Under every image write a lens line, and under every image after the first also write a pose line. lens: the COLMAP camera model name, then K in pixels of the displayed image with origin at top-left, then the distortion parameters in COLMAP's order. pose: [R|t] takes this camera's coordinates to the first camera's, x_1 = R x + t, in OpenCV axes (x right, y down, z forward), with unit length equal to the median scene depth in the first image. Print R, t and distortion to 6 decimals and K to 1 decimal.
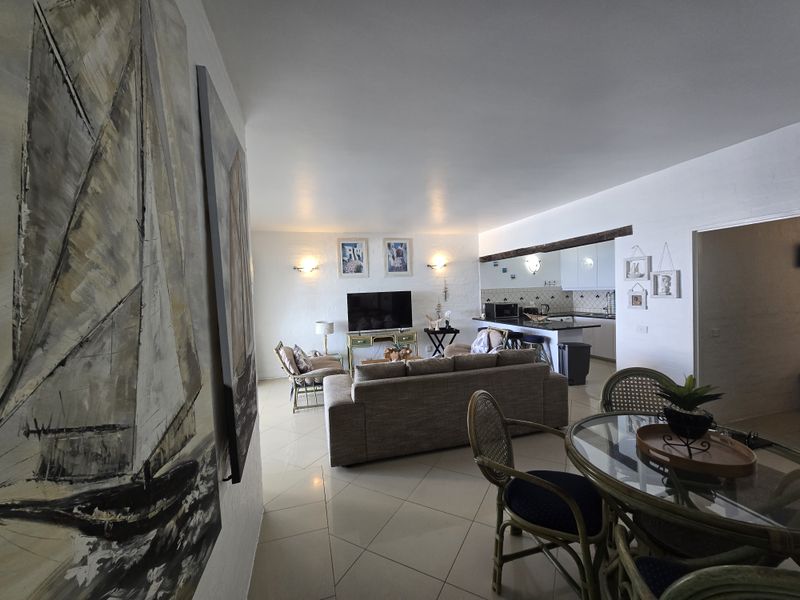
lens RADIAL K [[324.9, 0, 401.5], [0, 324.9, 304.4], [0, 0, 1]] dist [-0.006535, -0.000513]
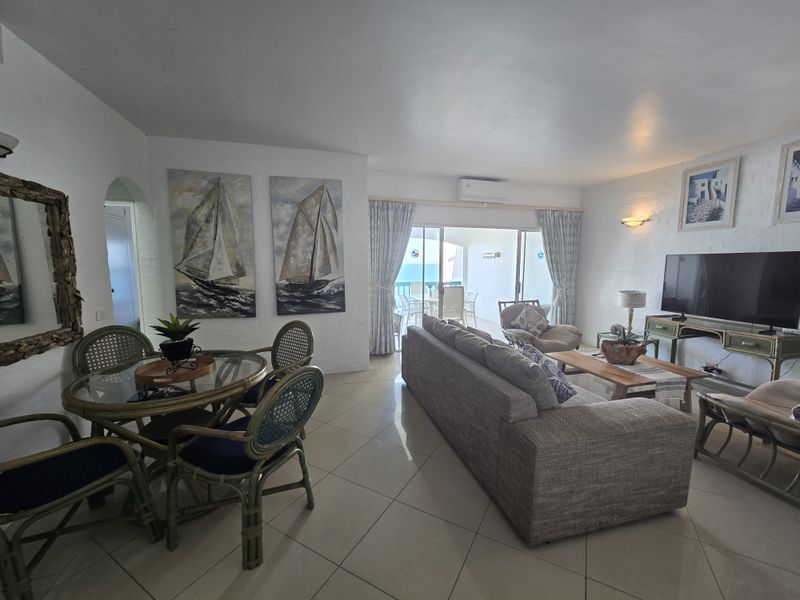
lens RADIAL K [[324.9, 0, 401.5], [0, 324.9, 300.9], [0, 0, 1]] dist [-0.006535, -0.000513]
pose [[-0.009491, 0.152452, -0.988265, 0.472042], [-0.043939, 0.987292, 0.152724, -0.015366], [0.998989, 0.044873, -0.002672, 0.414437]]
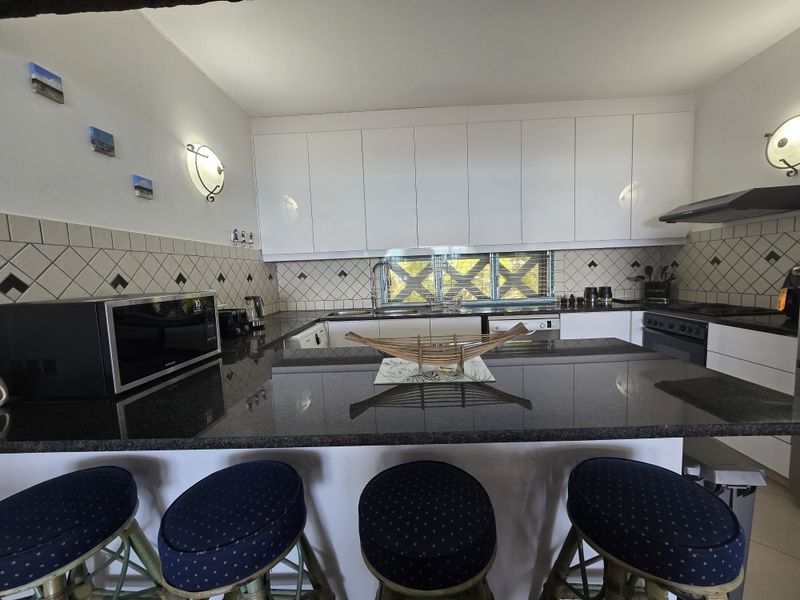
lens RADIAL K [[324.9, 0, 402.5], [0, 324.9, 301.9], [0, 0, 1]] dist [-0.006535, -0.000513]
pose [[0.309923, -0.061698, 0.948758, 0.192466], [0.061239, 0.997116, 0.044838, -0.000287], [-0.948787, 0.044205, 0.312808, 0.836784]]
